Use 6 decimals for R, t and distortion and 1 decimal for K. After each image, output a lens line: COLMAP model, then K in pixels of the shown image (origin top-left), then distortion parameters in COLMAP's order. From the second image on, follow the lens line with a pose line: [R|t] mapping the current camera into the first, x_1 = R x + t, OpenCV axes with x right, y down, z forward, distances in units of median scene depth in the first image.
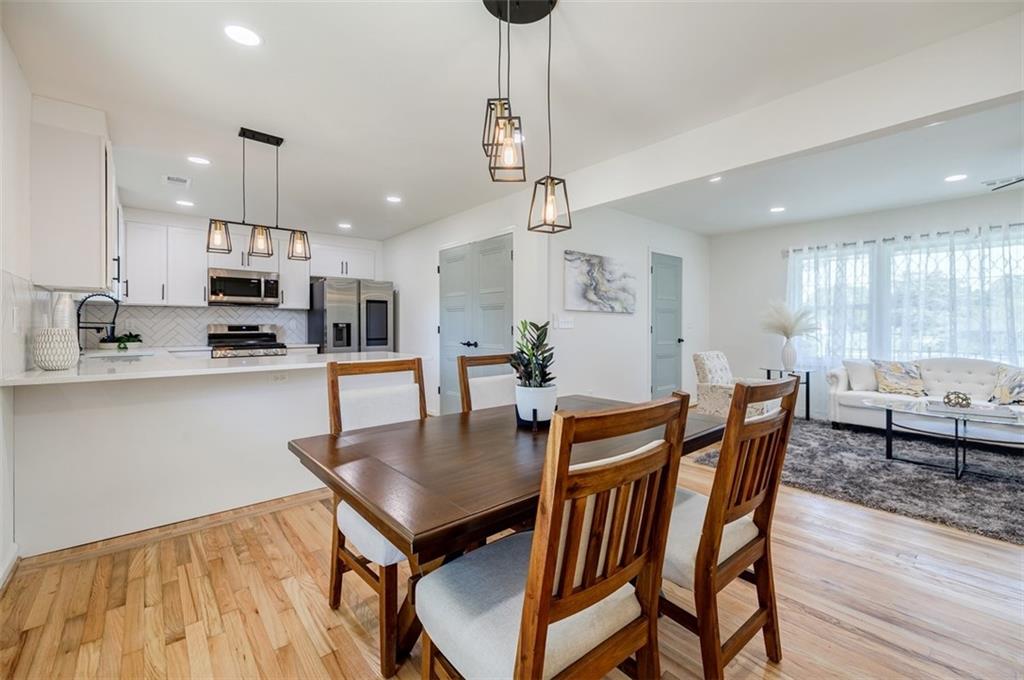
lens RADIAL K [[445.4, 0, 531.6], [0, 445.4, 331.3], [0, 0, 1]] dist [-0.004933, 0.000296]
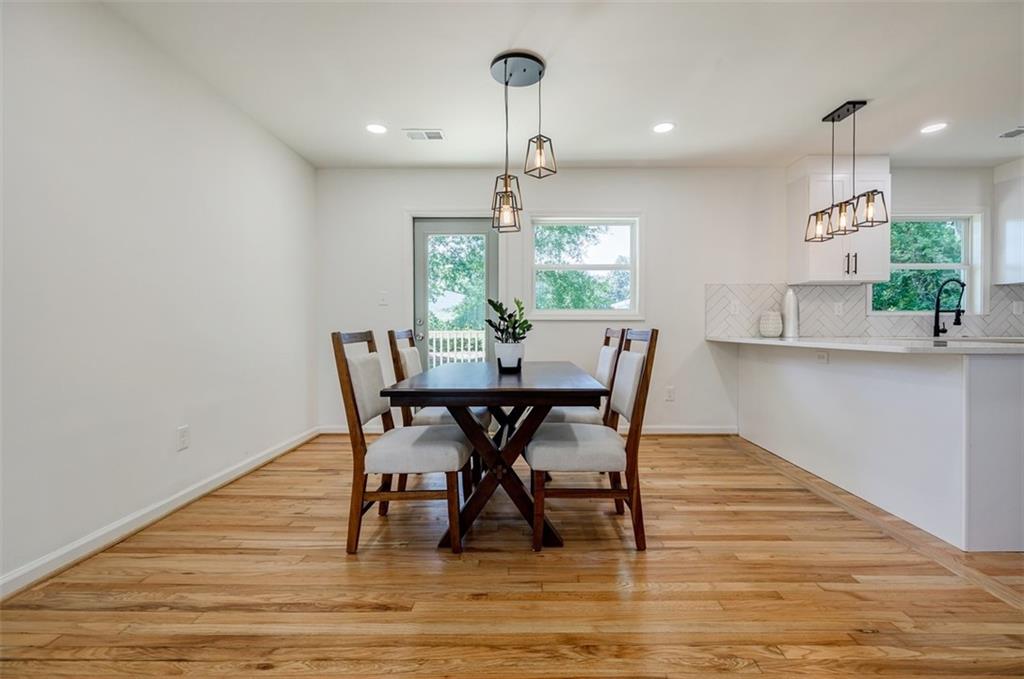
lens RADIAL K [[445.4, 0, 514.1], [0, 445.4, 333.9], [0, 0, 1]] dist [-0.004933, 0.000296]
pose [[-0.685979, 0.012343, -0.727517, 0.366841], [-0.008216, 0.999661, 0.024706, 0.021067], [0.727575, 0.022925, -0.685645, 0.697098]]
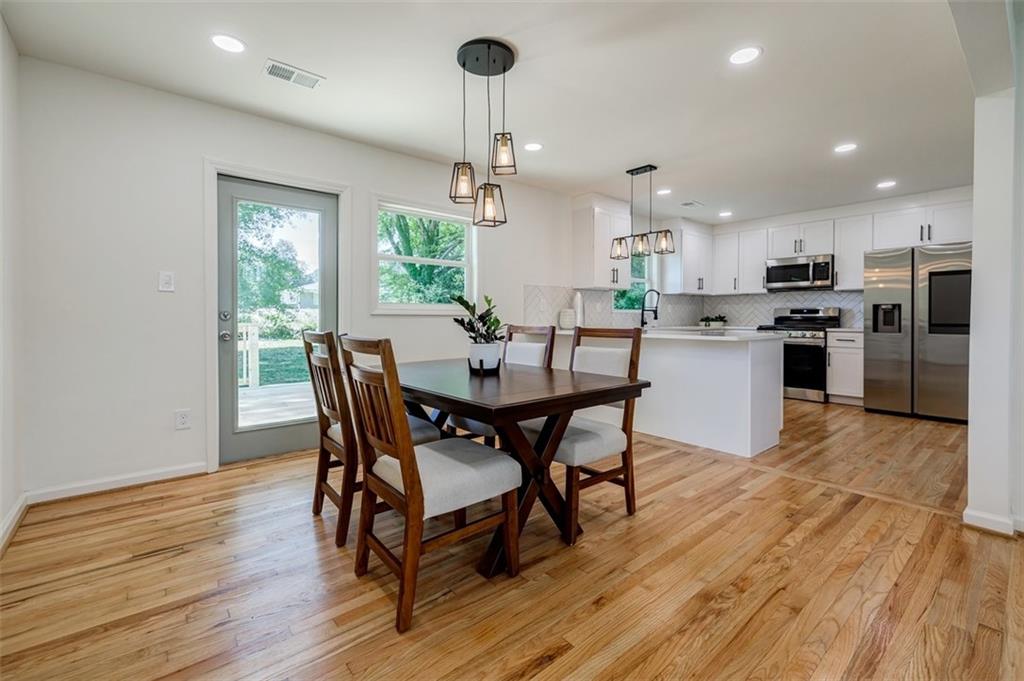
lens RADIAL K [[437.7, 0, 506.2], [0, 437.7, 321.8], [0, 0, 1]] dist [0.000254, 0.000502]
pose [[-0.052981, 0.011865, -0.998525, 0.471876], [-0.012722, 0.999840, 0.012556, 0.014683], [0.998514, 0.013368, -0.052821, 0.396949]]
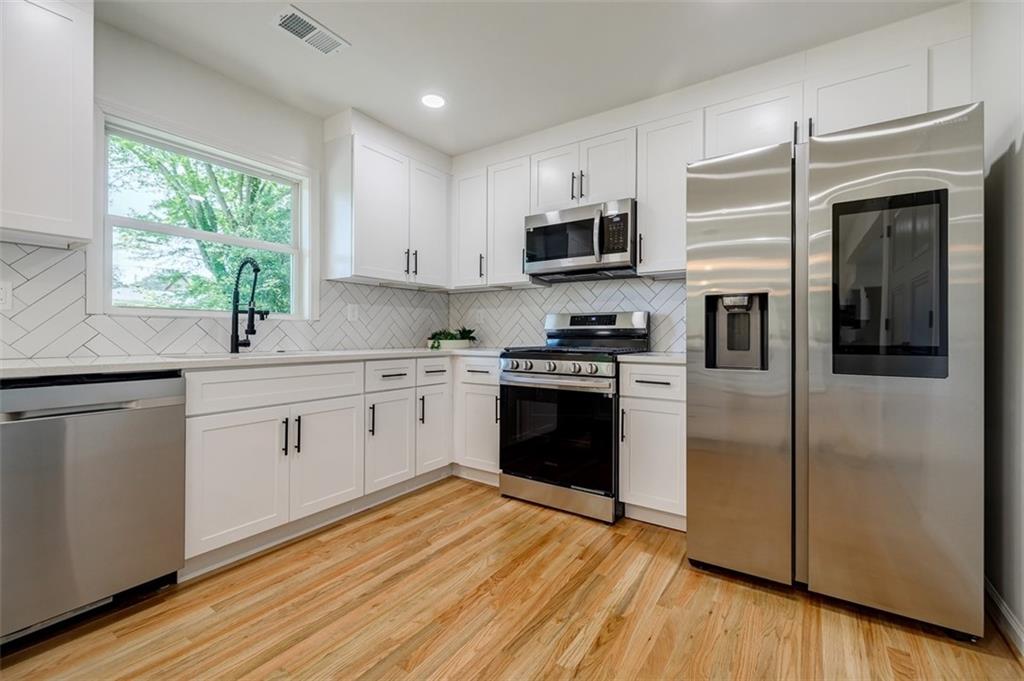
lens RADIAL K [[437.1, 0, 522.1], [0, 437.1, 331.2], [0, 0, 1]] dist [0.007751, -0.001121]
pose [[0.250782, -0.007479, -0.968015, -0.181189], [-0.017249, 0.999777, -0.012193, 0.015962], [0.967890, 0.019755, 0.250597, 0.884797]]
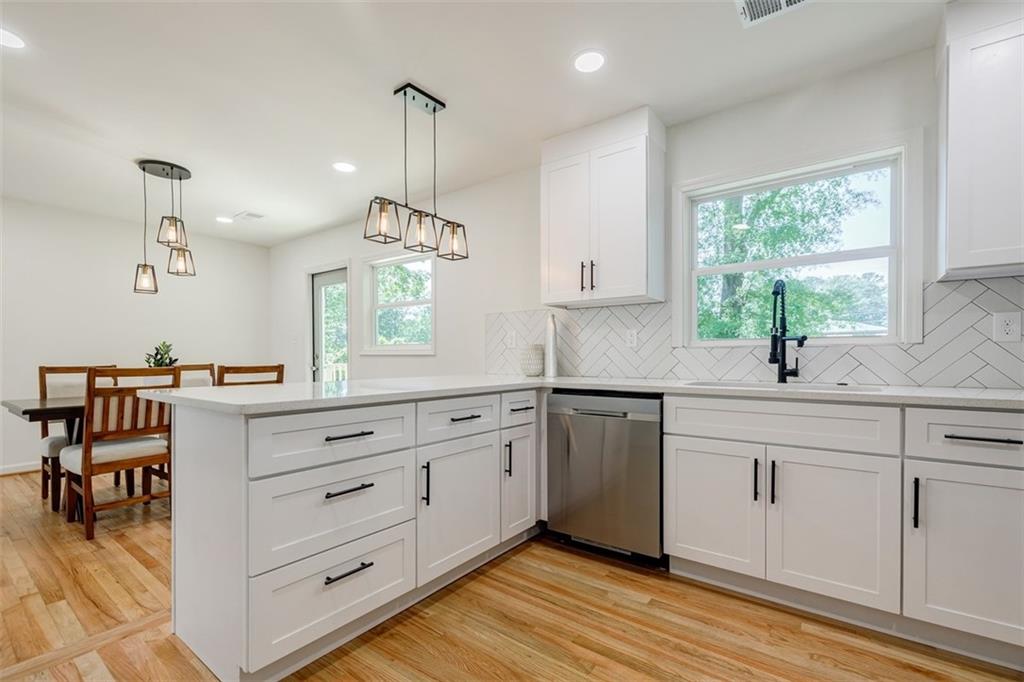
lens RADIAL K [[437.7, 0, 509.6], [0, 437.7, 356.9], [0, 0, 1]] dist [0.000254, 0.000502]
pose [[-0.979593, 0.000313, -0.200990, -0.357084], [-0.001715, 0.999949, 0.009914, 0.008881], [0.200983, 0.010056, -0.979543, 1.083706]]
